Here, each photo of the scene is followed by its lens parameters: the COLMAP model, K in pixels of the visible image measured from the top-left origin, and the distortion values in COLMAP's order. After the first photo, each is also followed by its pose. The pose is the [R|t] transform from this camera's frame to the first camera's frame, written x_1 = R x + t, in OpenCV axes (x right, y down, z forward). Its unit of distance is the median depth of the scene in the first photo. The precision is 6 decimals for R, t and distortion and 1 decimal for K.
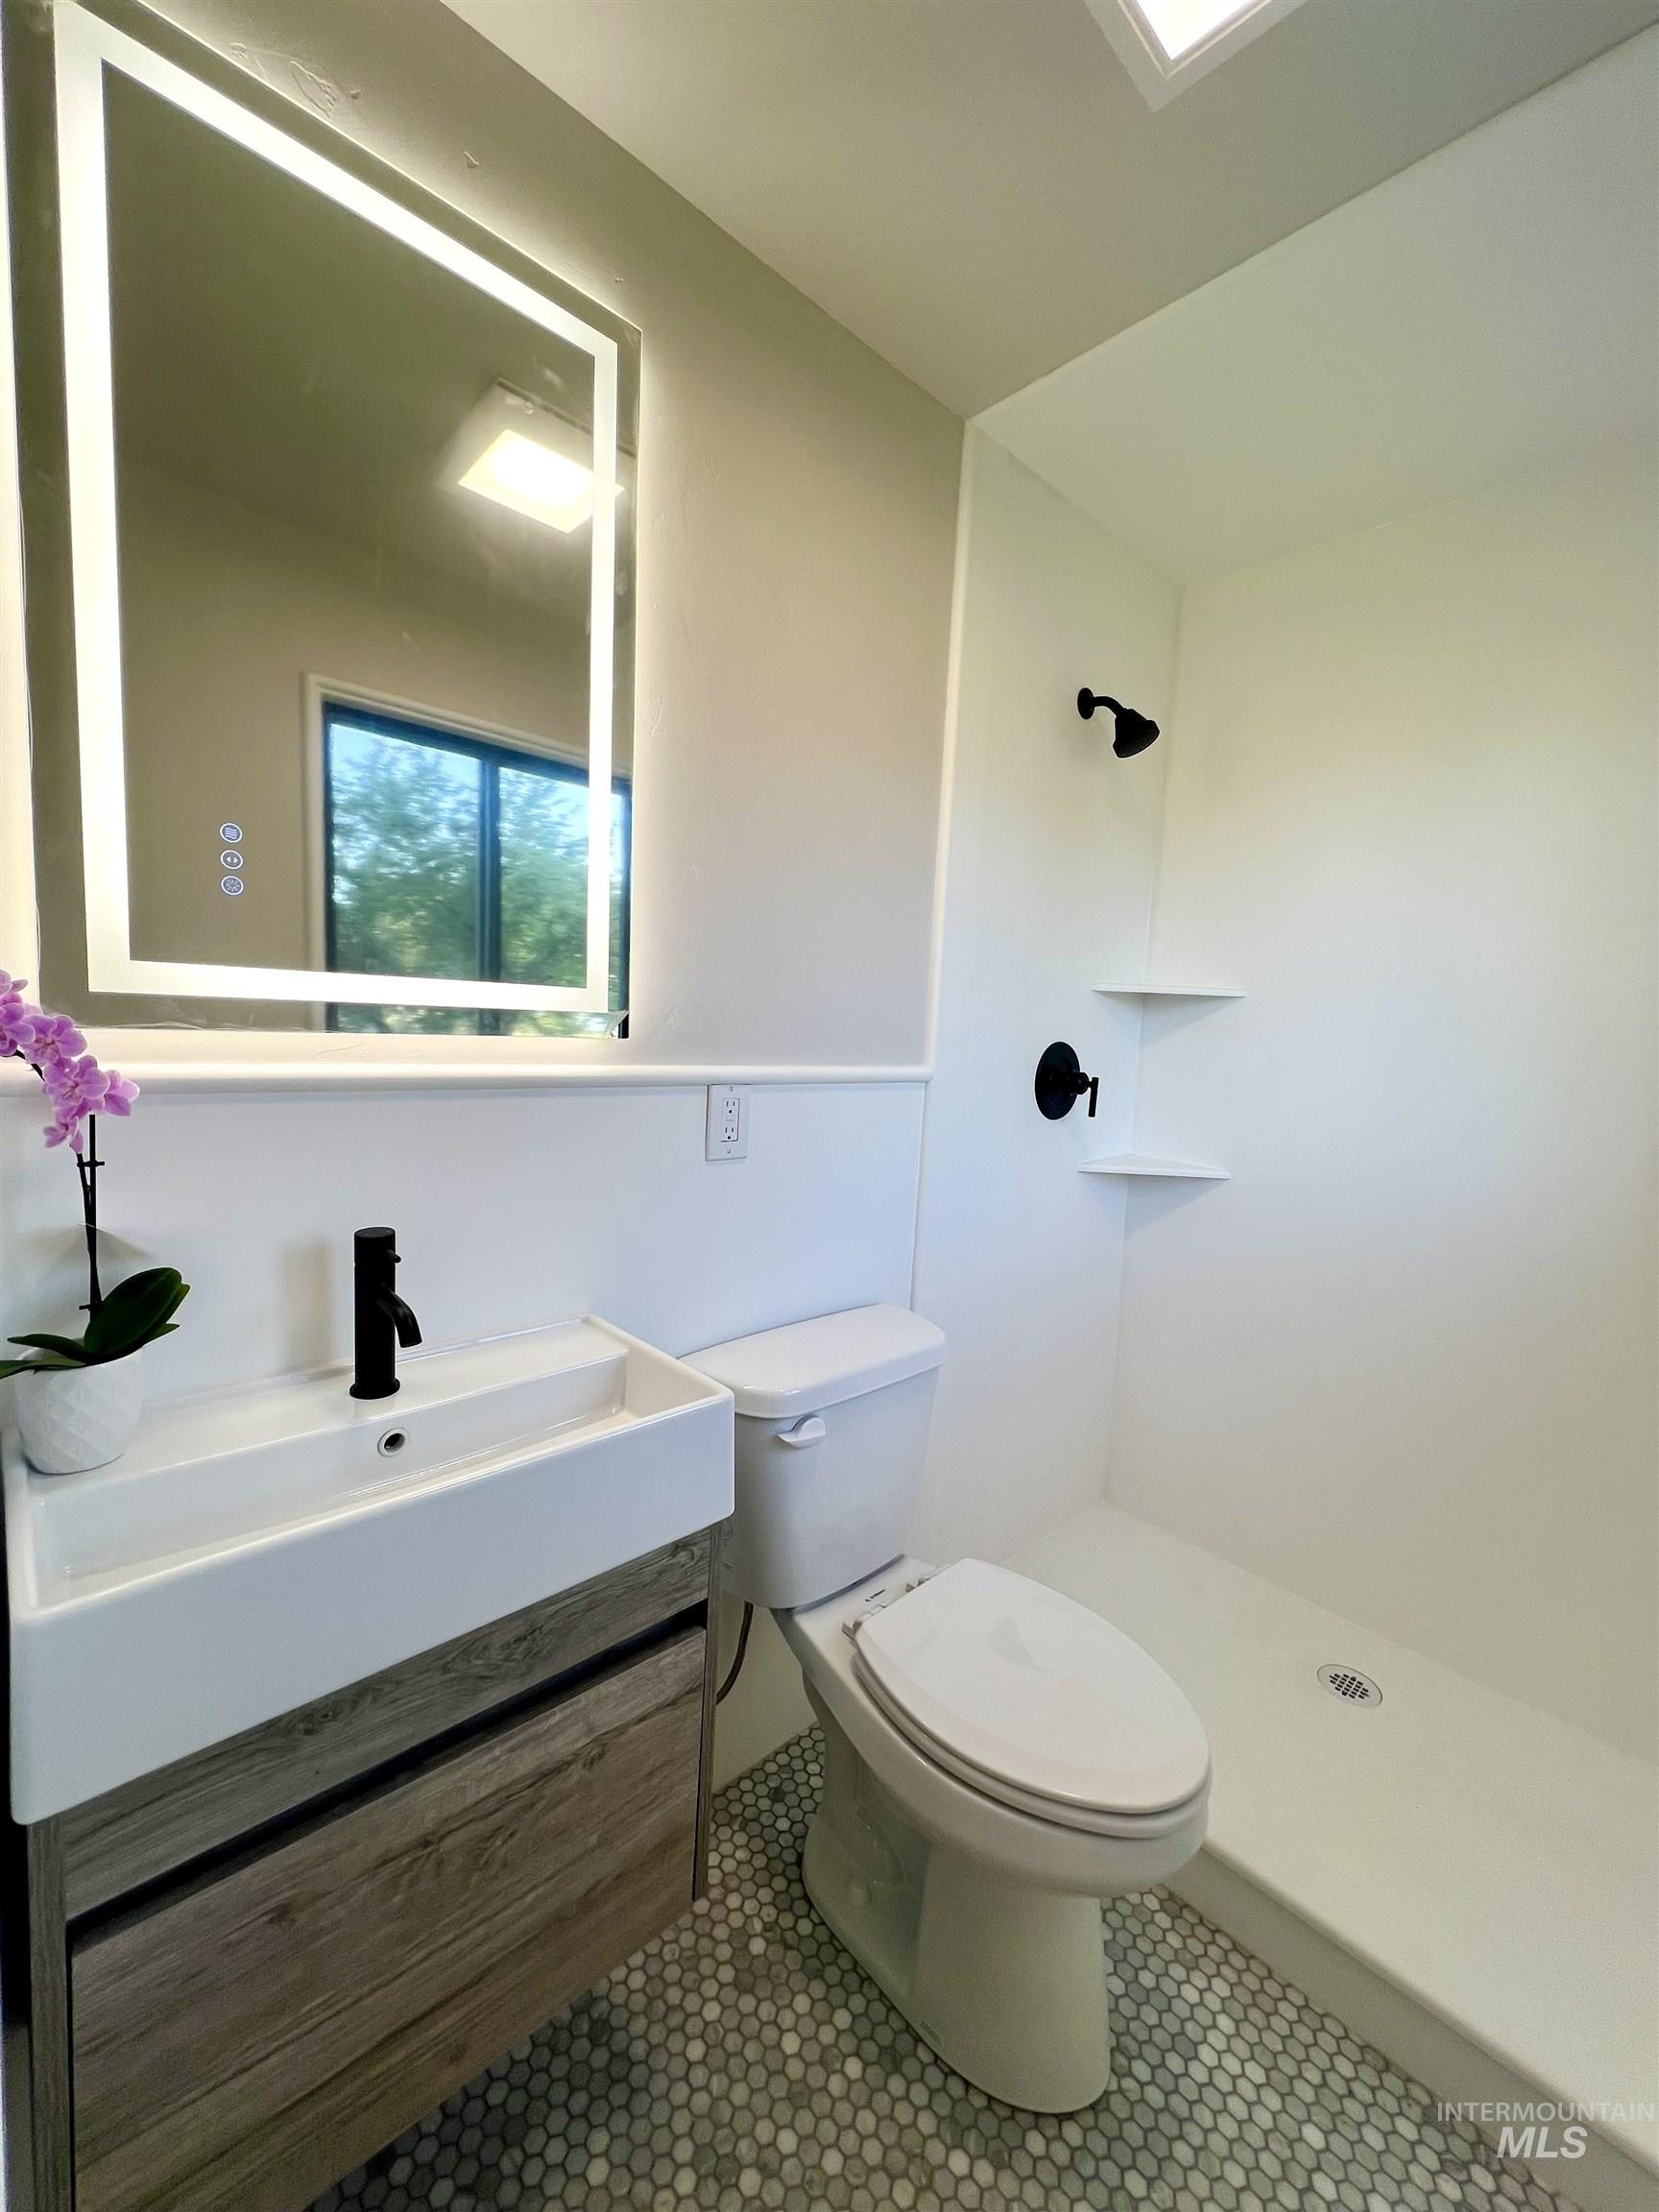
lens RADIAL K [[882.3, 0, 829.5], [0, 882.3, 1106.0], [0, 0, 1]] dist [0.000485, 0.000158]
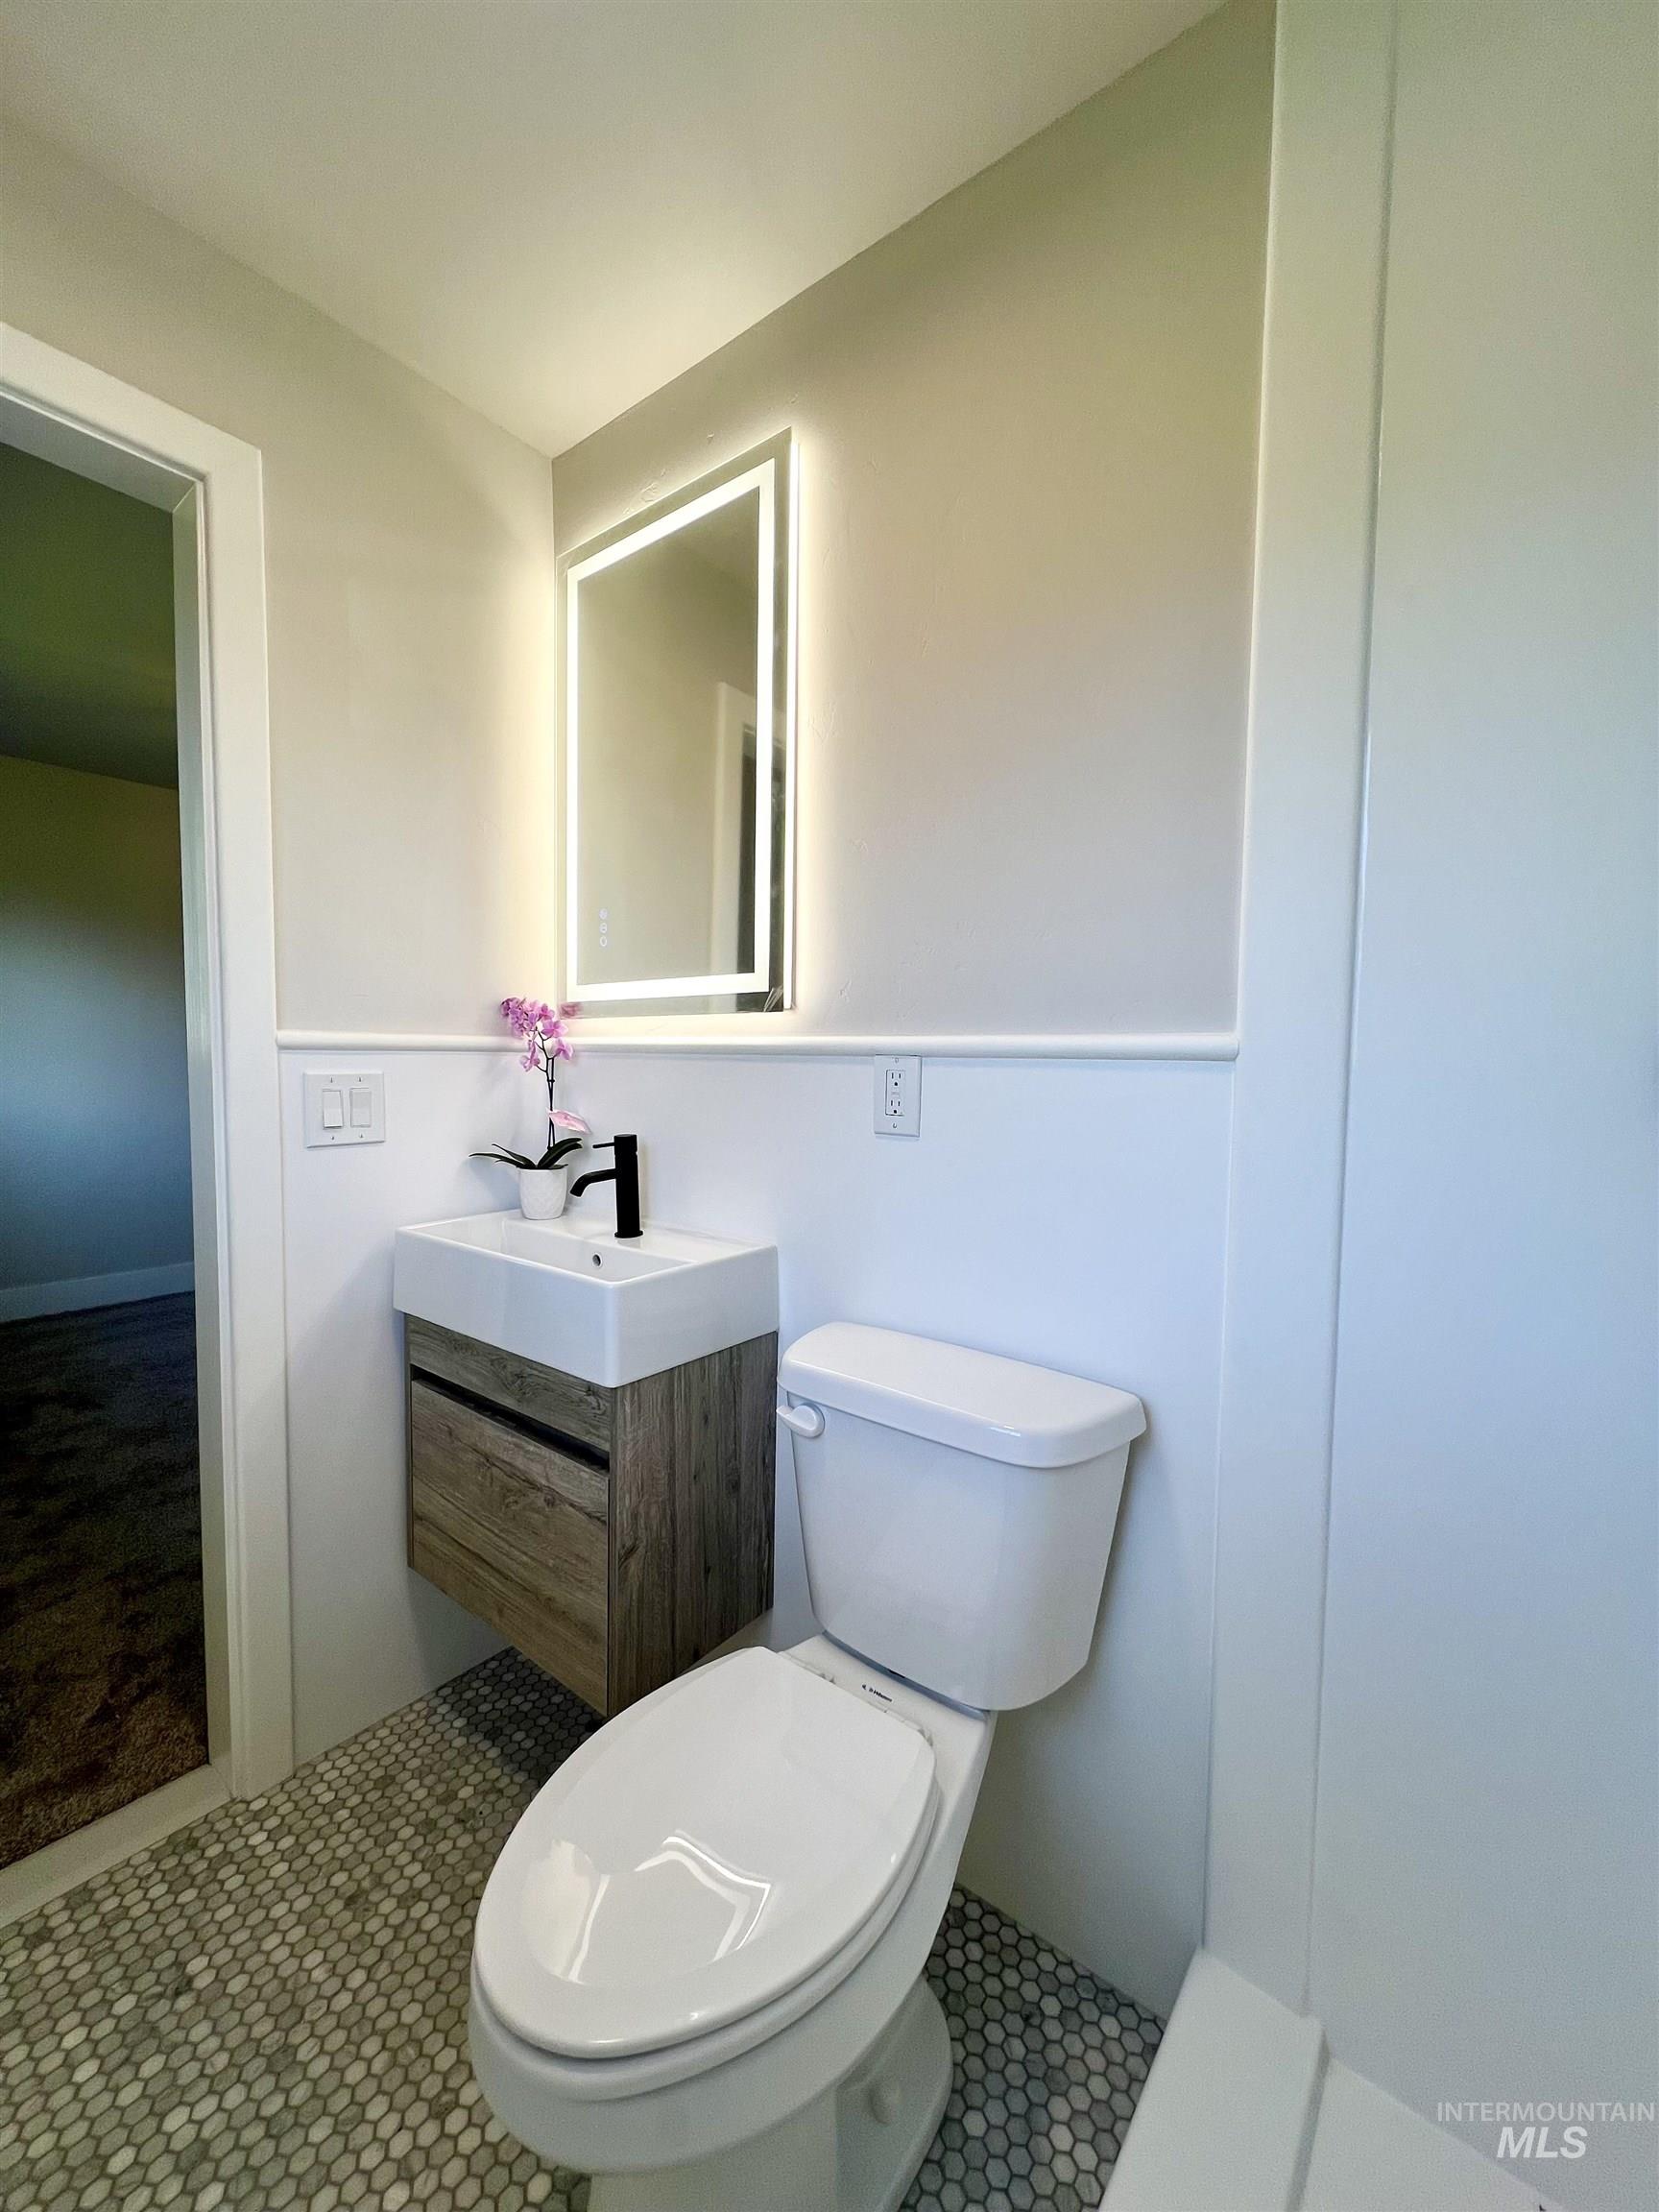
lens RADIAL K [[882.3, 0, 829.5], [0, 882.3, 1106.0], [0, 0, 1]] dist [0.000485, 0.000158]
pose [[0.149883, 0.006450, -0.988683, 1.192724], [-0.099142, 0.995037, -0.008538, 0.065753], [0.983720, 0.099300, 0.149779, 1.147659]]
